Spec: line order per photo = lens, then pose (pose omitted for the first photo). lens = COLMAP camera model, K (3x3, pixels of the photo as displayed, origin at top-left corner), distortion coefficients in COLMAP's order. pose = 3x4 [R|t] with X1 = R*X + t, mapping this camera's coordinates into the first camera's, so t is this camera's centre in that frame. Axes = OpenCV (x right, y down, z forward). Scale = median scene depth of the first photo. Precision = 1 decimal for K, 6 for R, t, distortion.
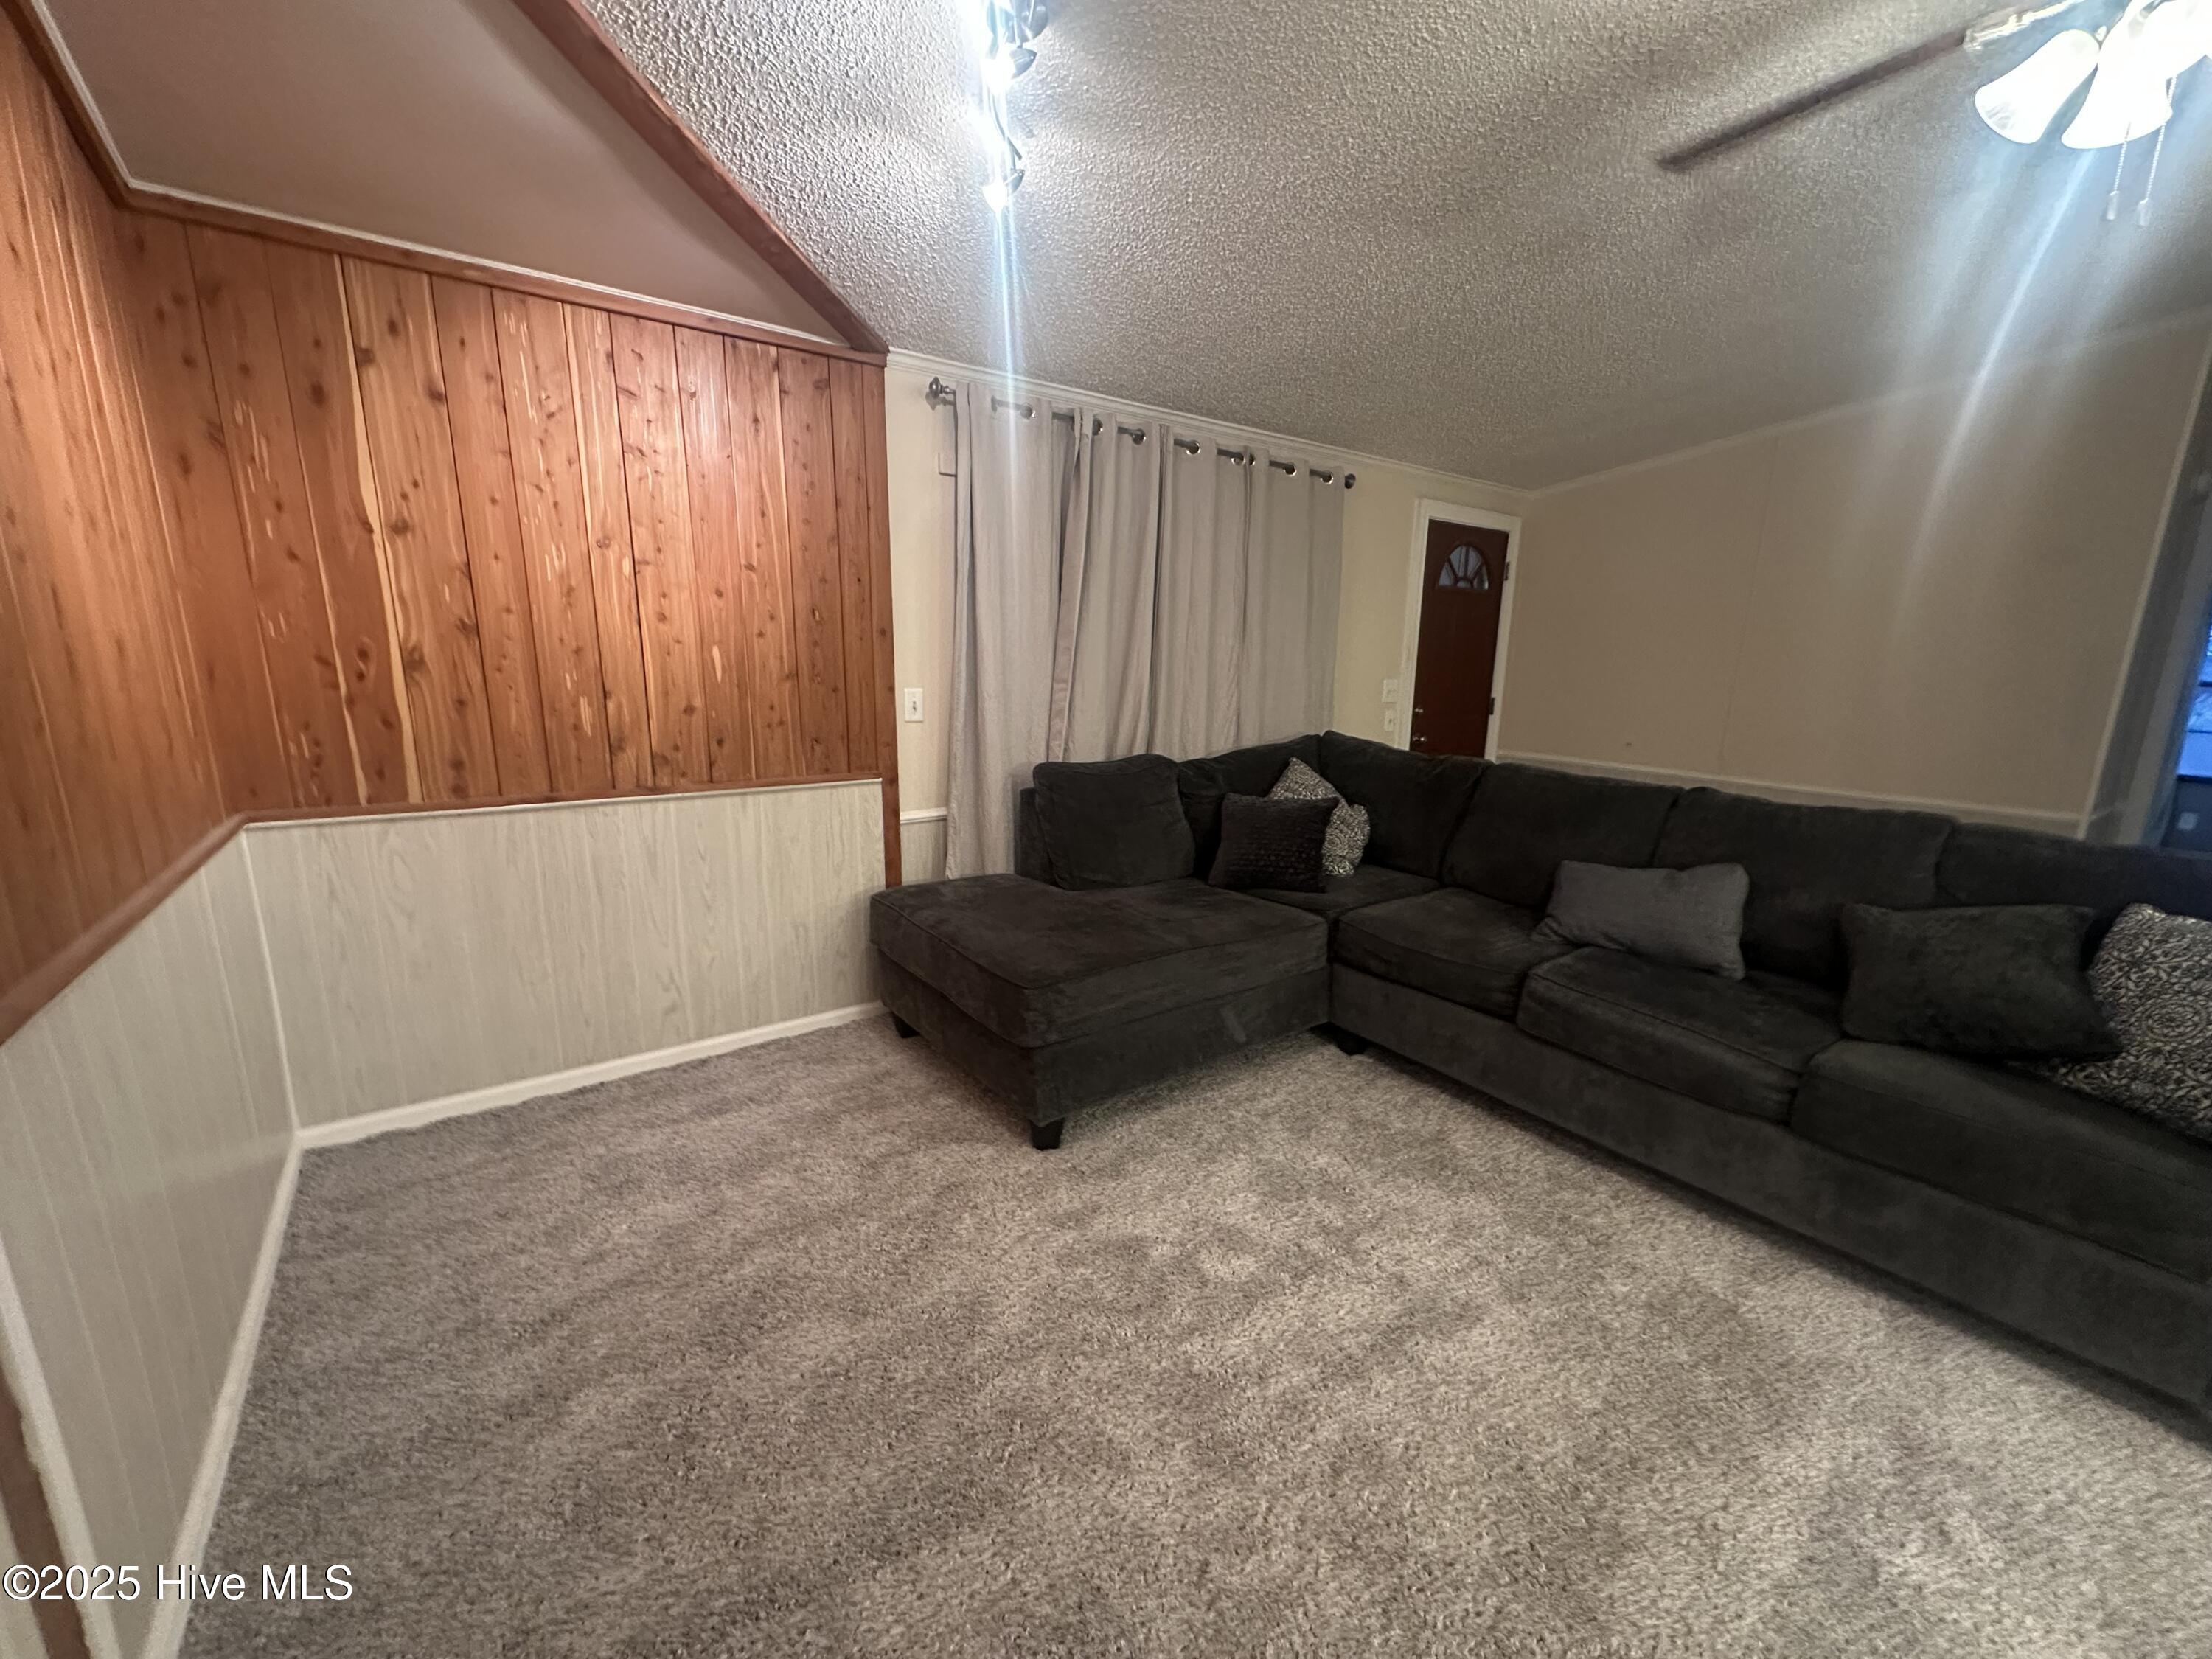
lens RADIAL K [[879.8, 0, 1106.0], [0, 879.8, 829.5], [0, 0, 1]] dist [-0.007884, 0.002907]
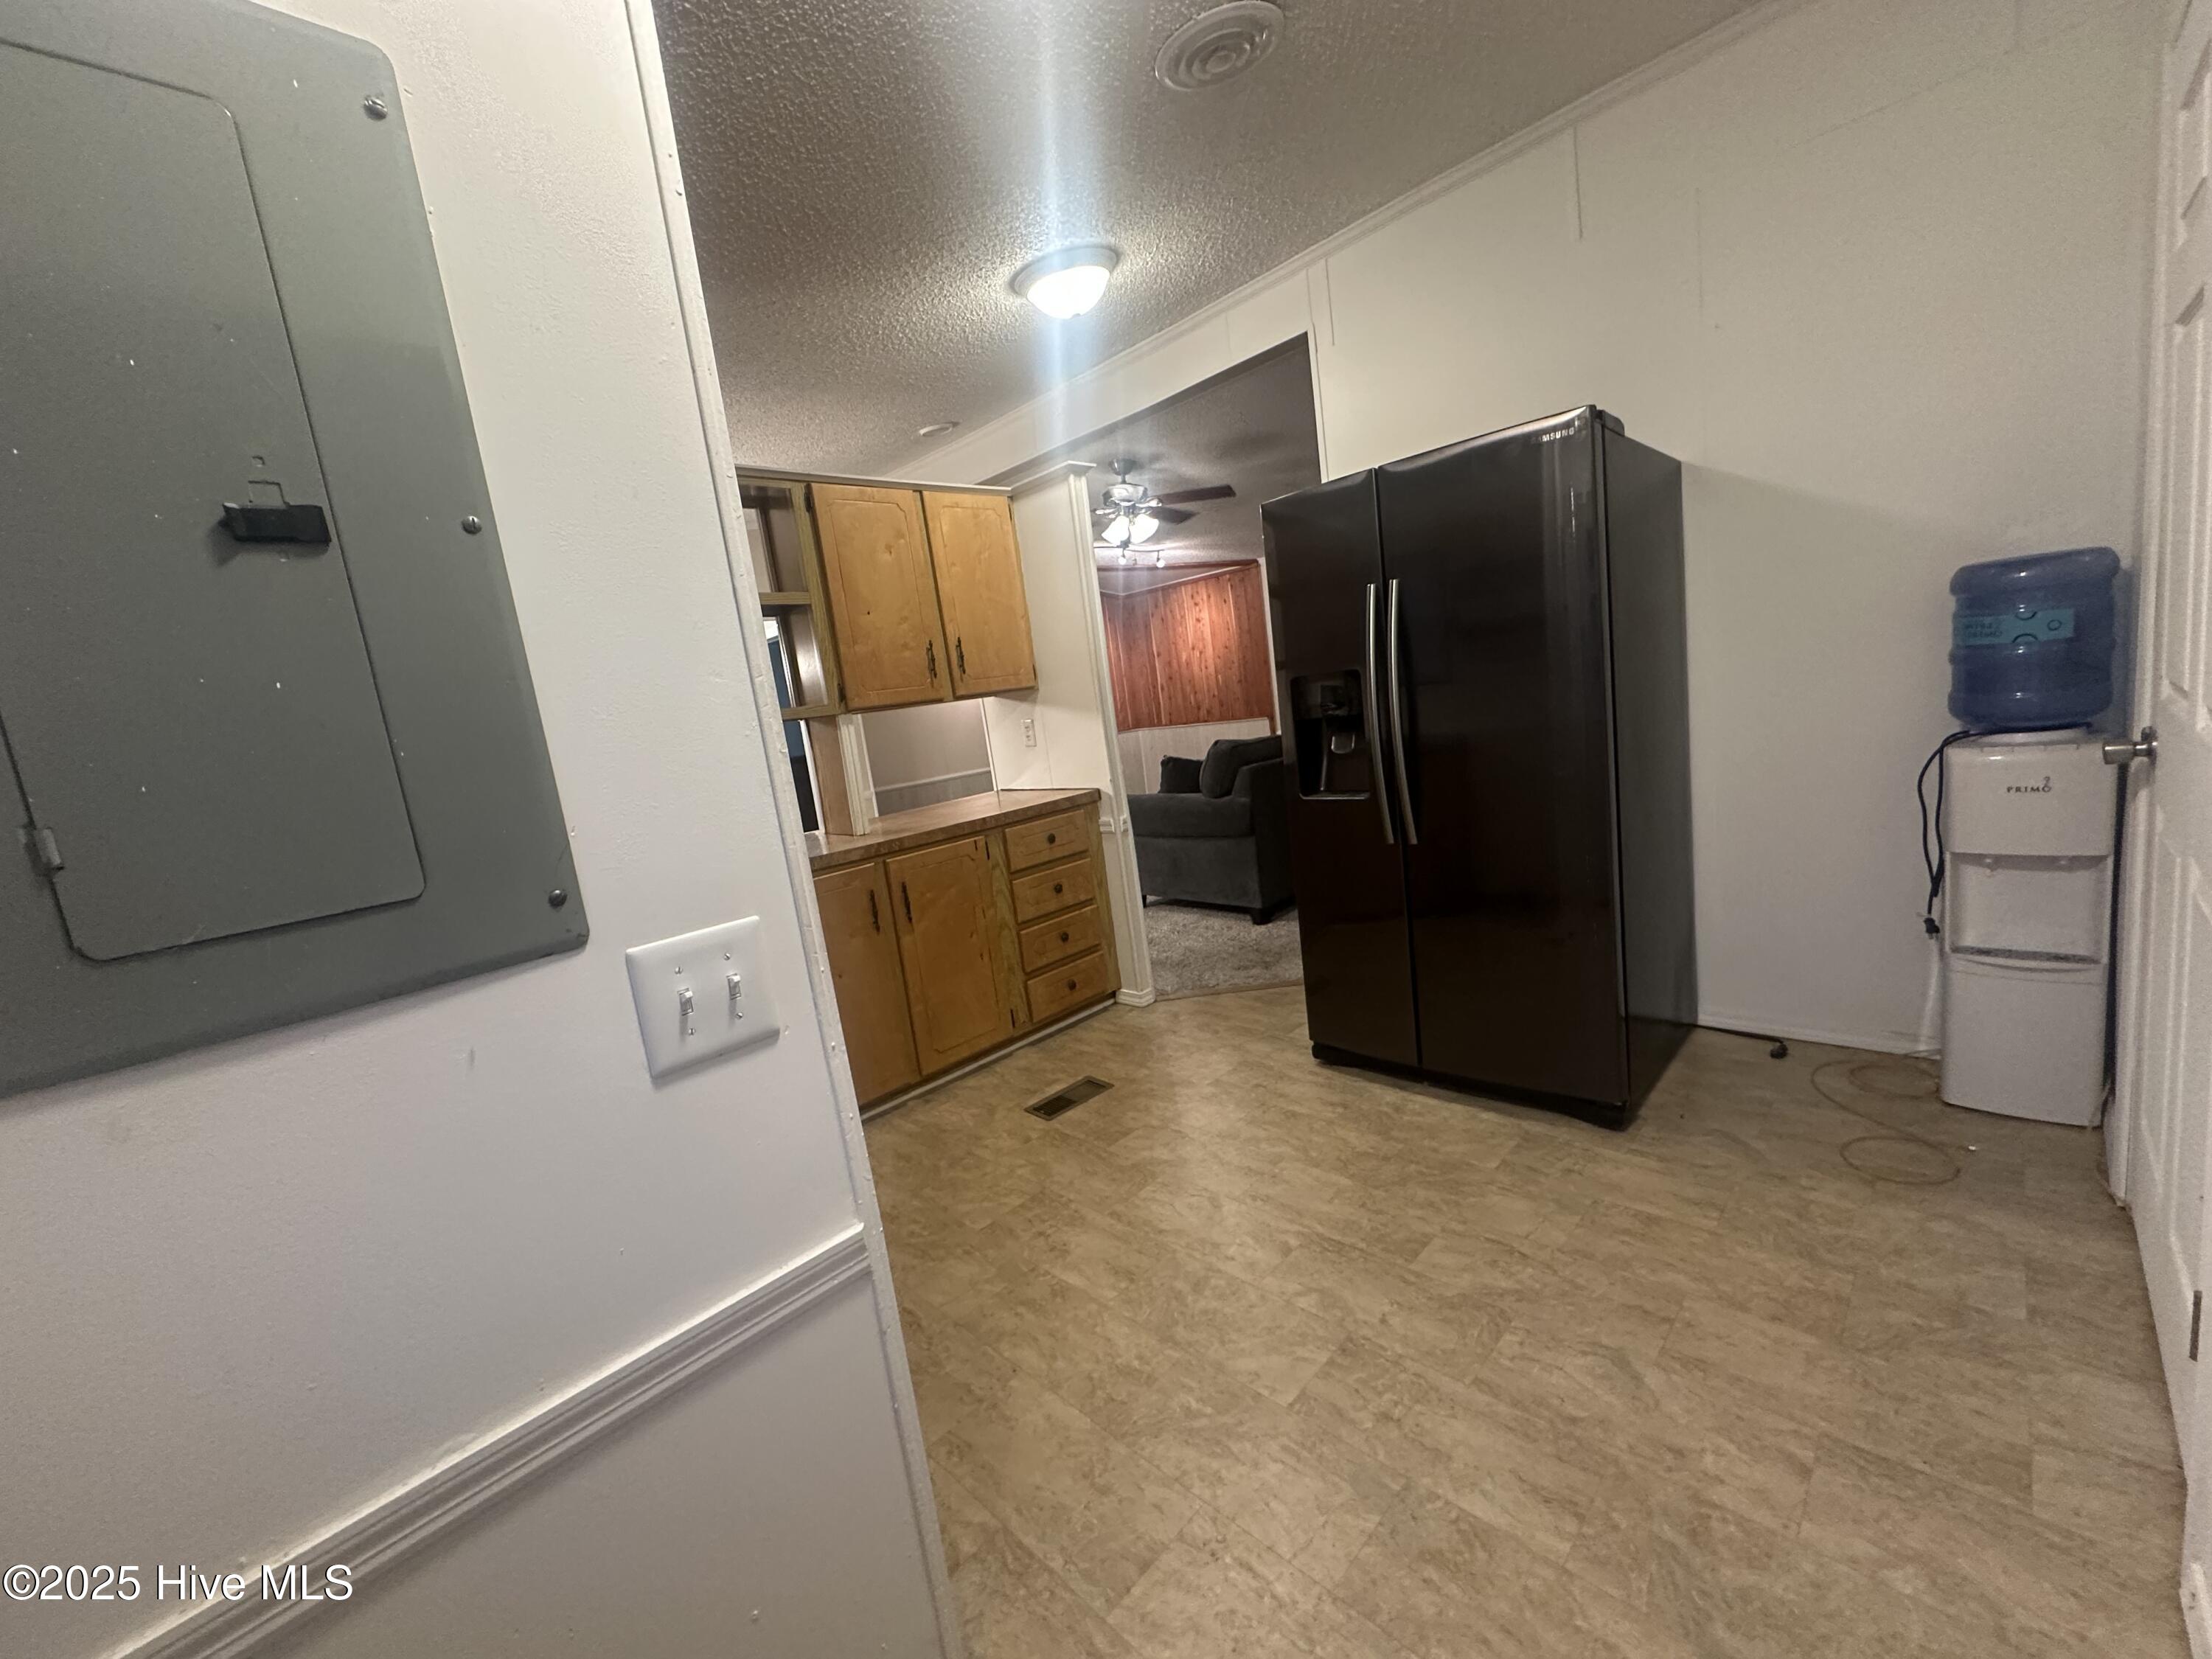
lens RADIAL K [[879.8, 0, 1106.0], [0, 879.8, 829.5], [0, 0, 1]] dist [-0.007884, 0.002907]
pose [[0.139994, 0.109892, -0.984035, 2.672993], [-0.072417, 0.992297, 0.100512, 0.049591], [0.987501, 0.057190, 0.146874, 0.191411]]
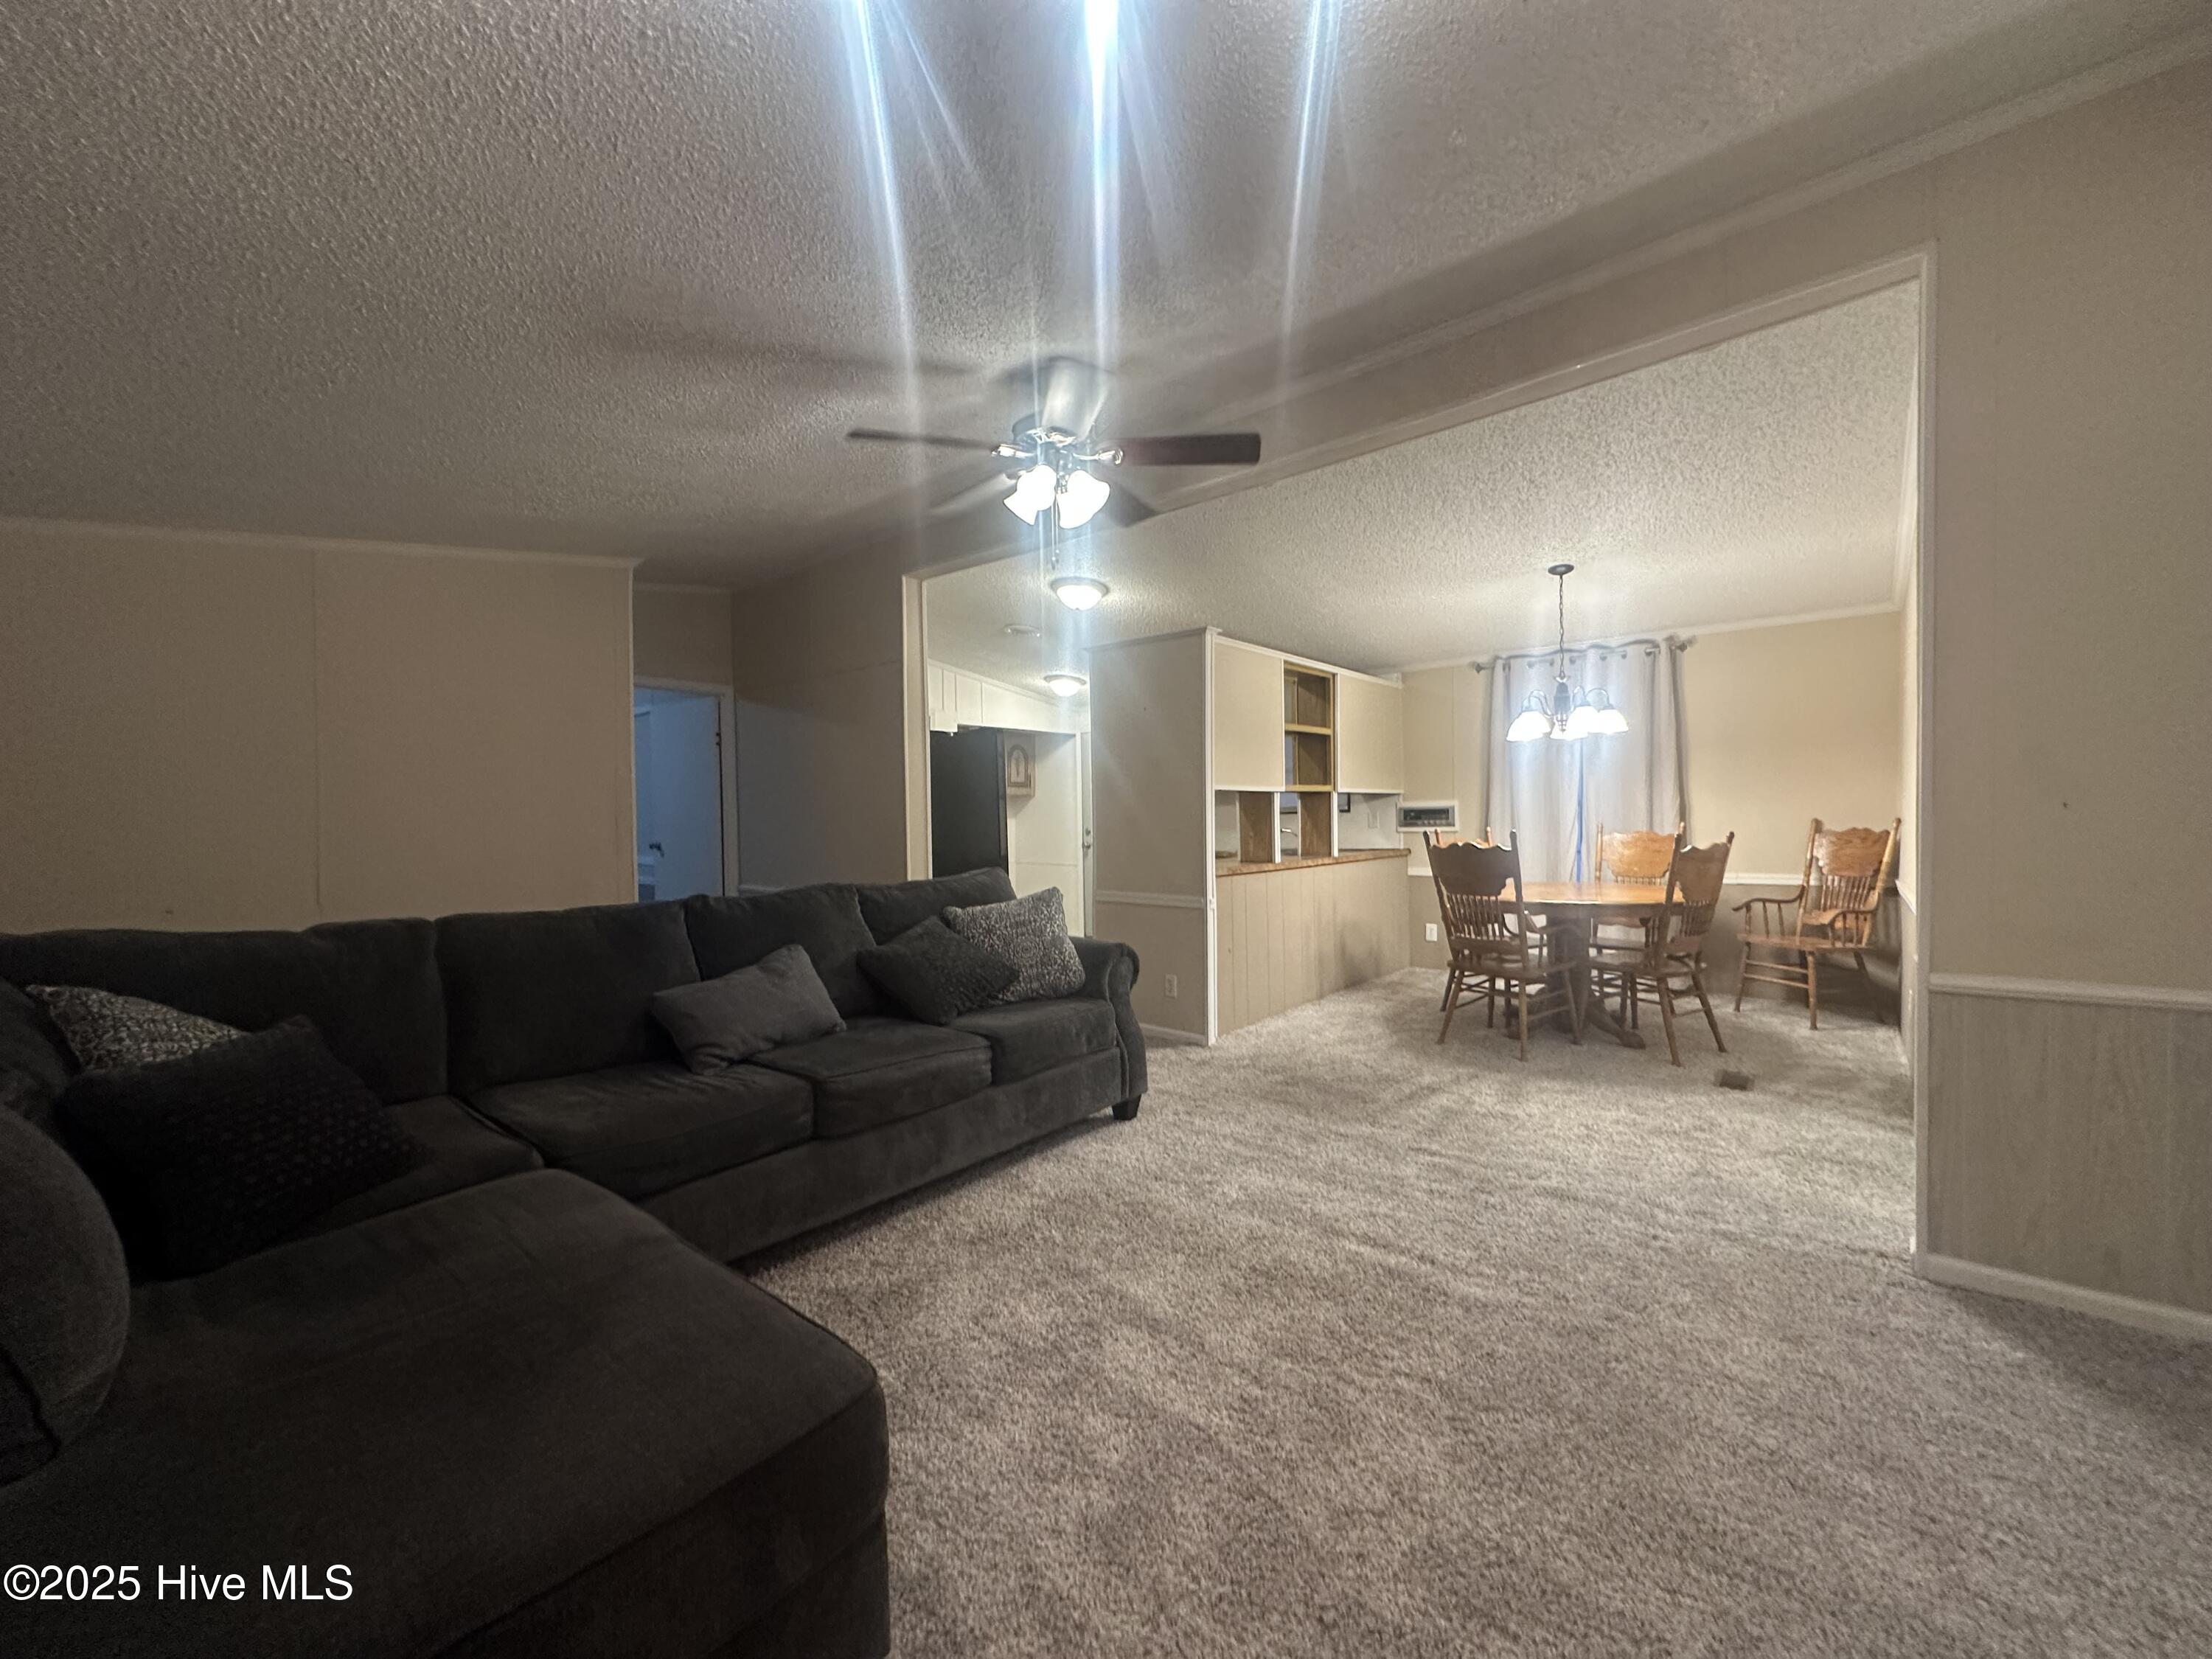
lens RADIAL K [[879.8, 0, 1106.0], [0, 879.8, 829.5], [0, 0, 1]] dist [-0.007884, 0.002907]
pose [[-0.231545, -0.032011, 0.972297, -0.513385], [0.208840, 0.974521, 0.081817, -0.116967], [-0.950144, 0.221999, -0.218961, 0.796797]]
